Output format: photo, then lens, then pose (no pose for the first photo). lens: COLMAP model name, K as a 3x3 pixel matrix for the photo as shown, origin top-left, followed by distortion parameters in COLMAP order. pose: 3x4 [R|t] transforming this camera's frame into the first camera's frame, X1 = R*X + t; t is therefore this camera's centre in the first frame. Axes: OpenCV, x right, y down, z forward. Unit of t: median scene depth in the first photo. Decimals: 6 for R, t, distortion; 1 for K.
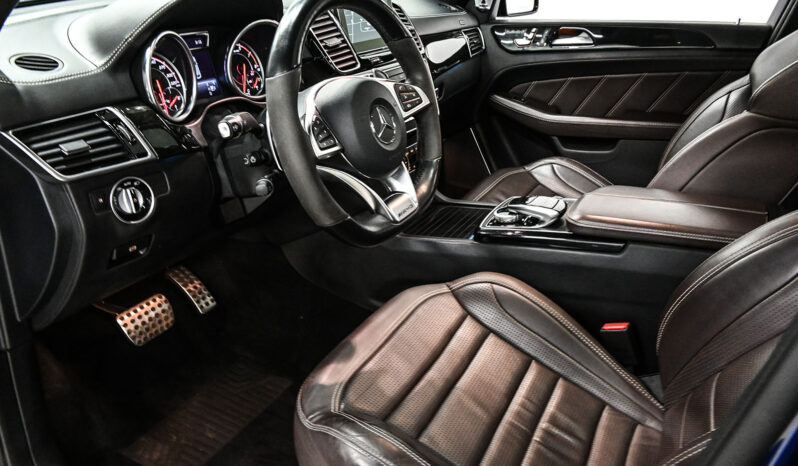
lens RADIAL K [[602.9, 0, 399.0], [0, 602.9, 233.0], [0, 0, 1]] dist [0.006059, 0.004452]
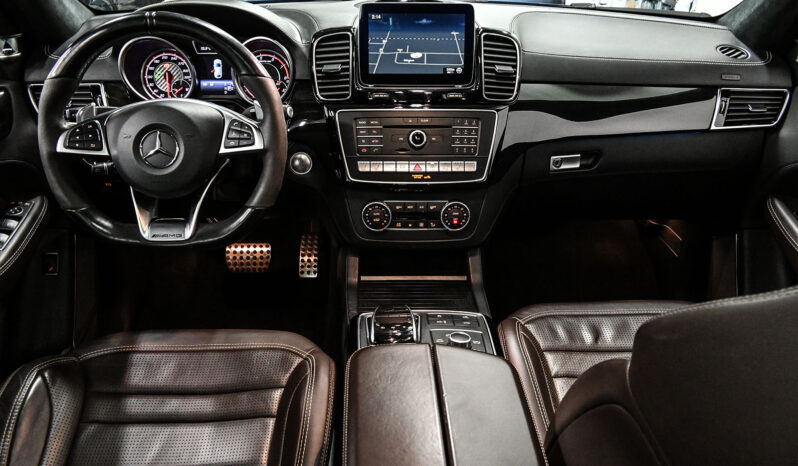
lens RADIAL K [[602.9, 0, 399.0], [0, 602.9, 233.0], [0, 0, 1]] dist [0.006059, 0.004452]
pose [[0.488265, 0.375930, -0.787575, 0.884400], [-0.362161, 0.908368, 0.209062, -0.349092], [0.794000, 0.183151, 0.579672, 0.631787]]
